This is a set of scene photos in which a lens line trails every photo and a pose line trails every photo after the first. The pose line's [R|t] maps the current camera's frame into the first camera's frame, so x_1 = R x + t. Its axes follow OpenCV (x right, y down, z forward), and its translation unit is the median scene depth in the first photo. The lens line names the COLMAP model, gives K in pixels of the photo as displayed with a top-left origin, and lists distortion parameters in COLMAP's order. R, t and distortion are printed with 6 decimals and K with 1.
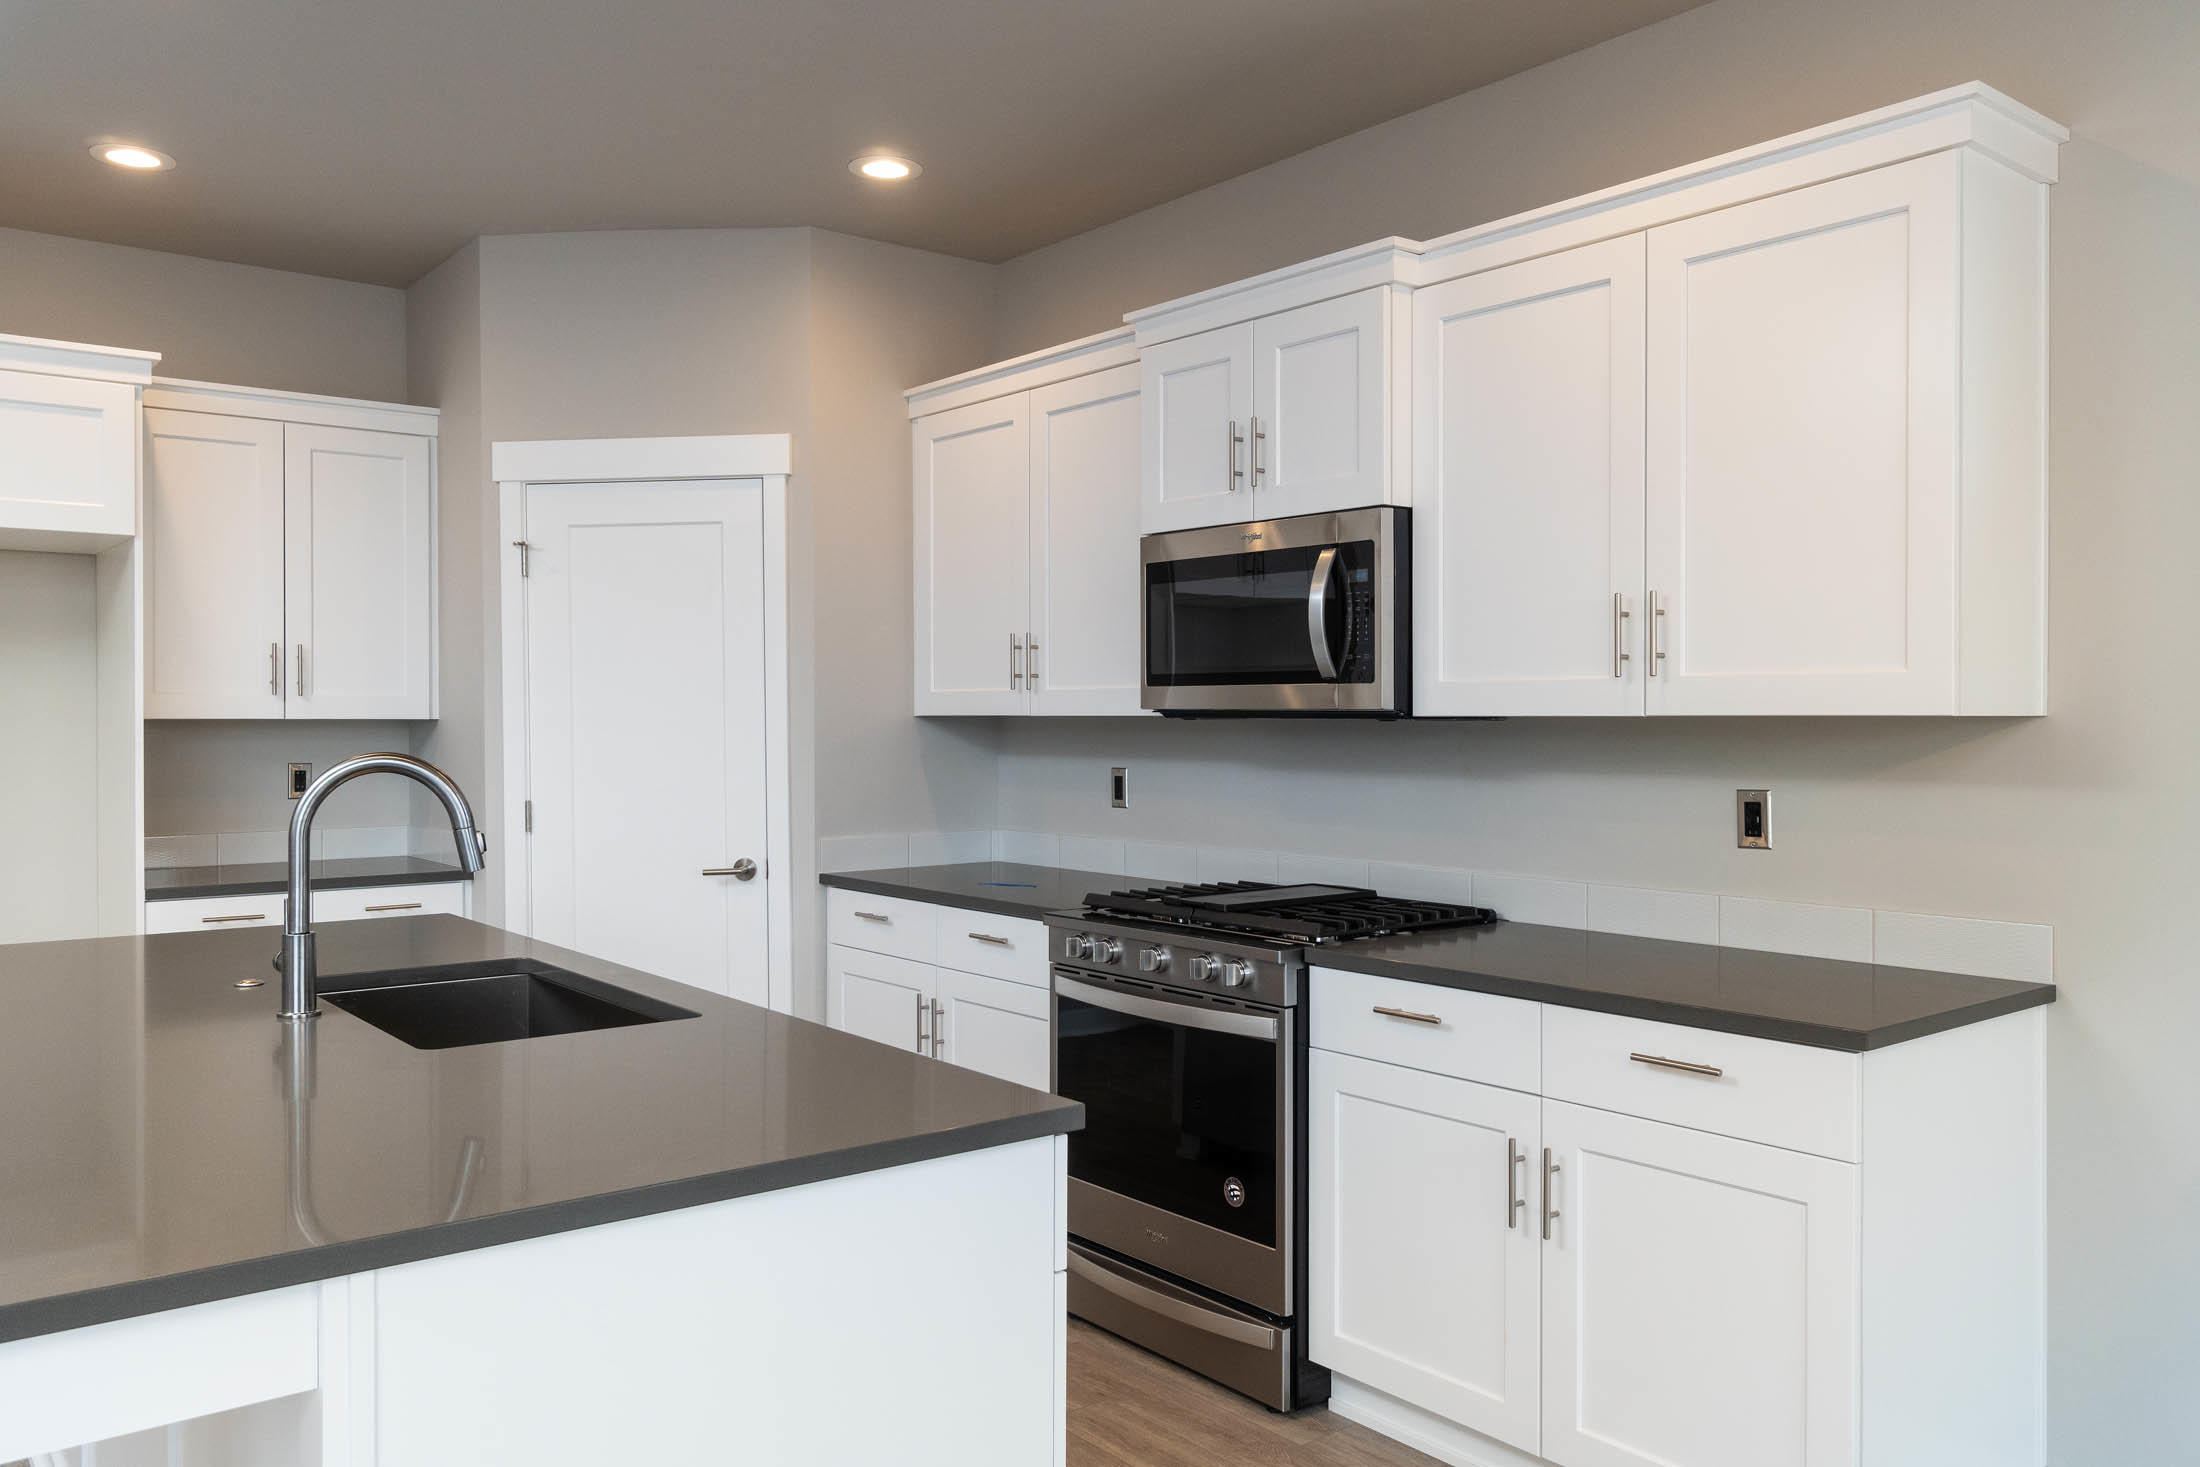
lens RADIAL K [[1761.9, 0, 1098.6], [0, 1761.9, 736.2], [0, 0, 1]] dist [0.014862, 0.001979]
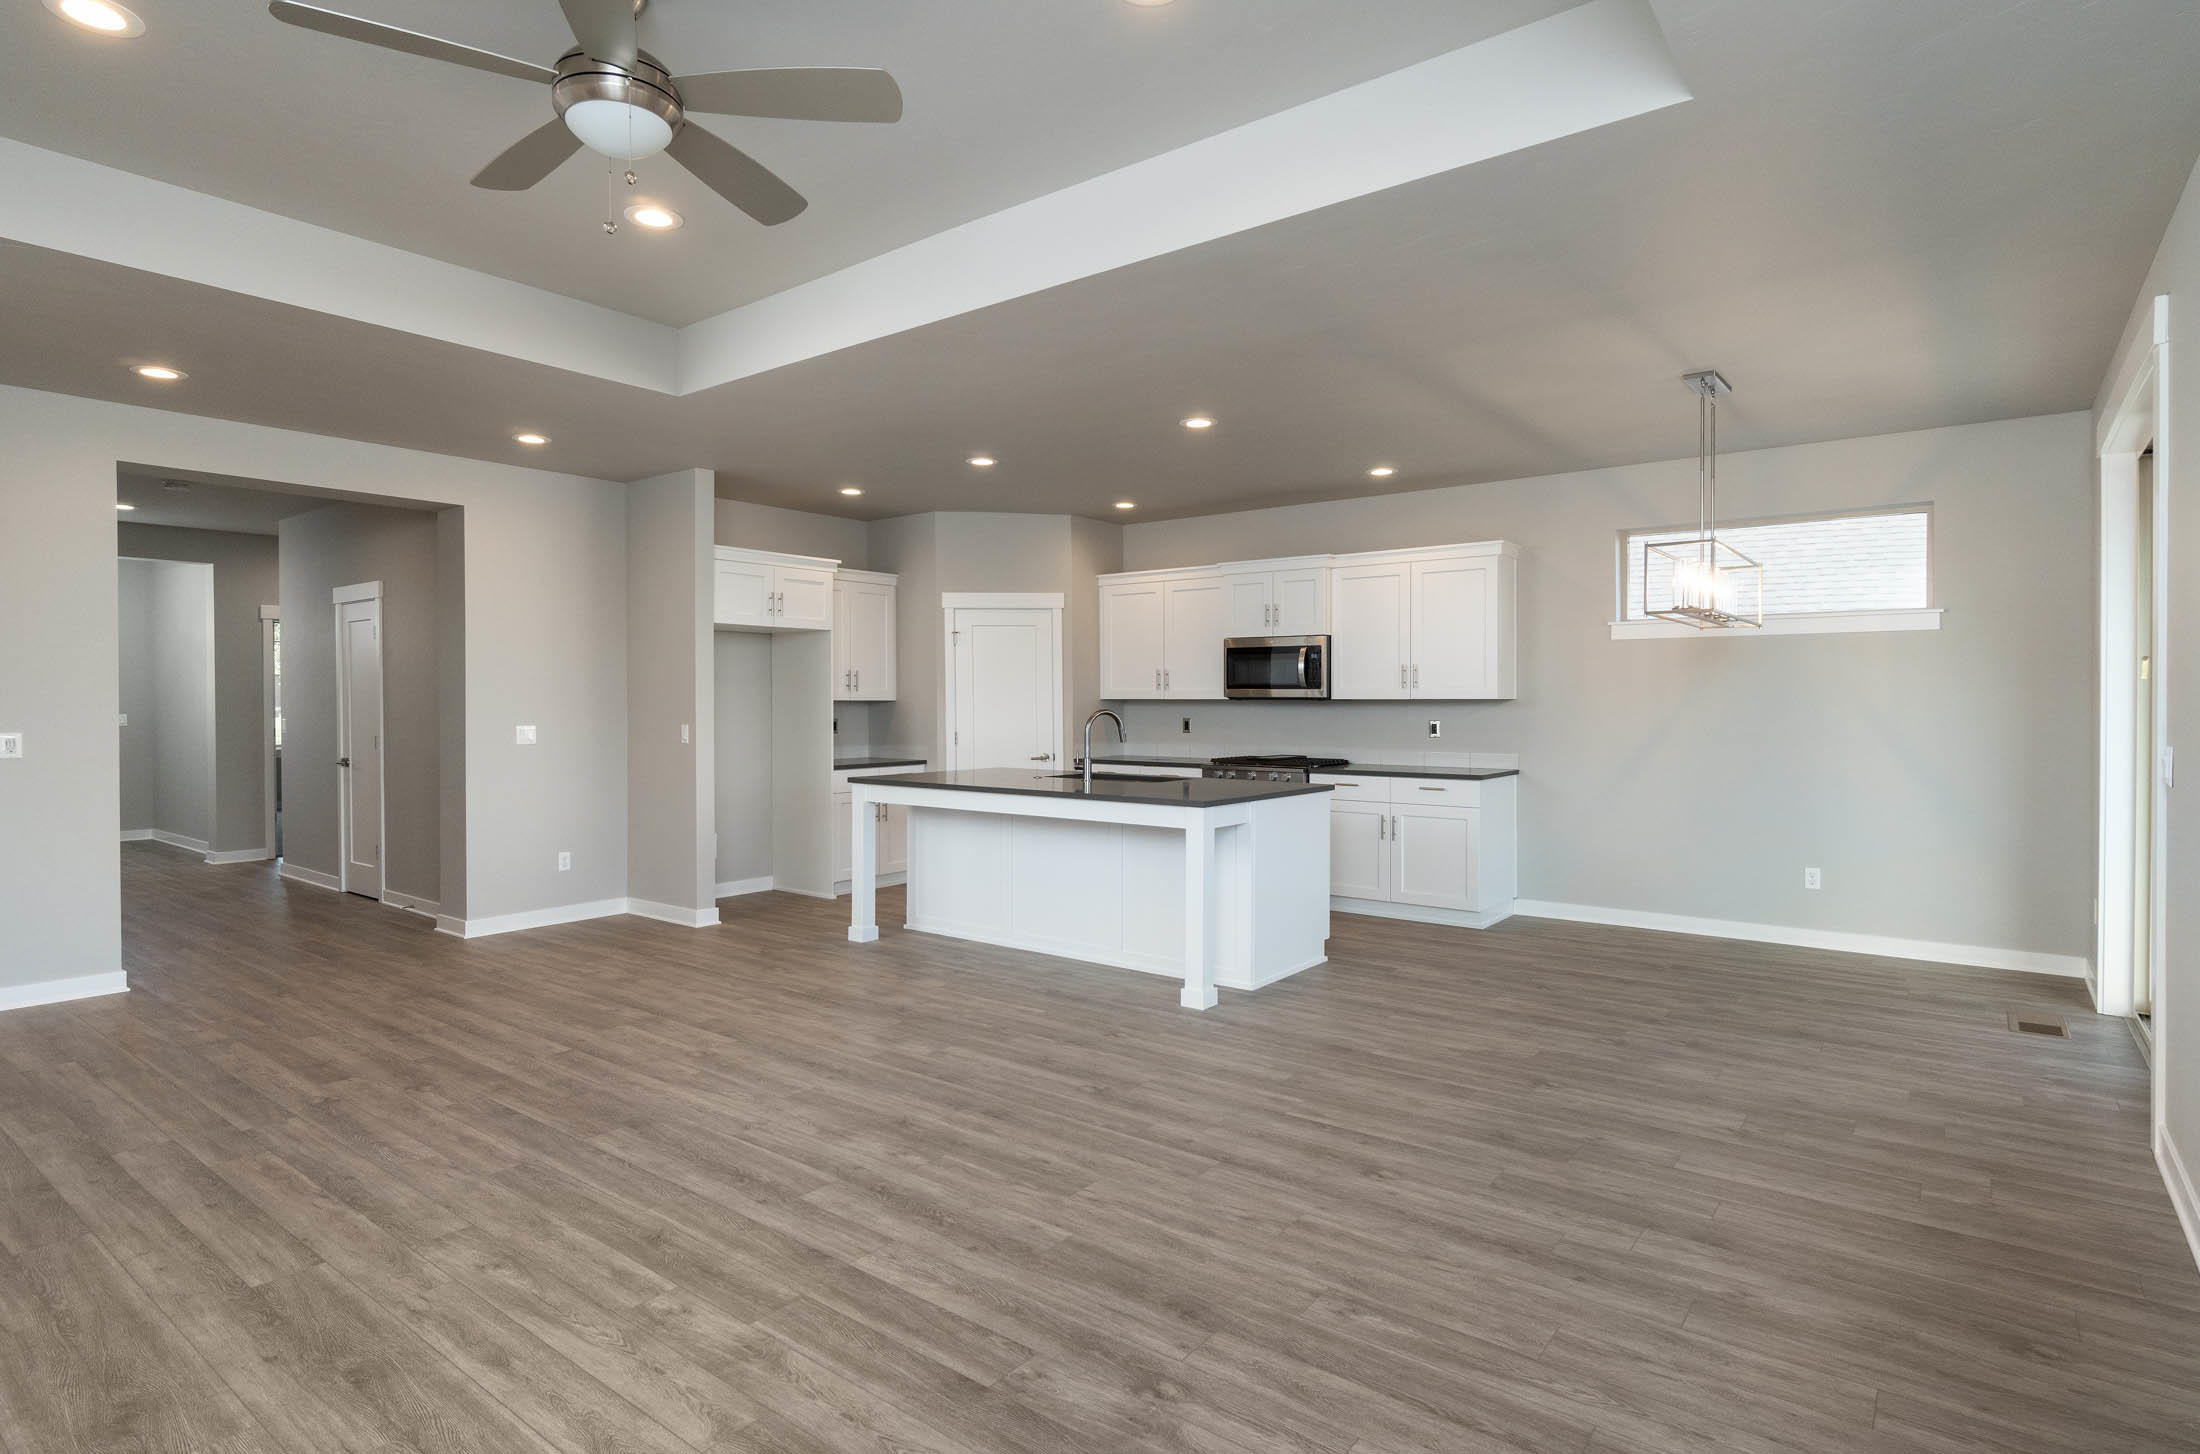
lens RADIAL K [[1124.4, 0, 1089.7], [0, 1124.4, 716.9], [0, 0, 1]] dist [0.005358, -0.003438]
pose [[0.982538, -0.002096, 0.186052, -0.579798], [0.001244, 0.999988, 0.004696, 0.009377], [-0.186059, -0.004382, 0.982529, -0.858348]]
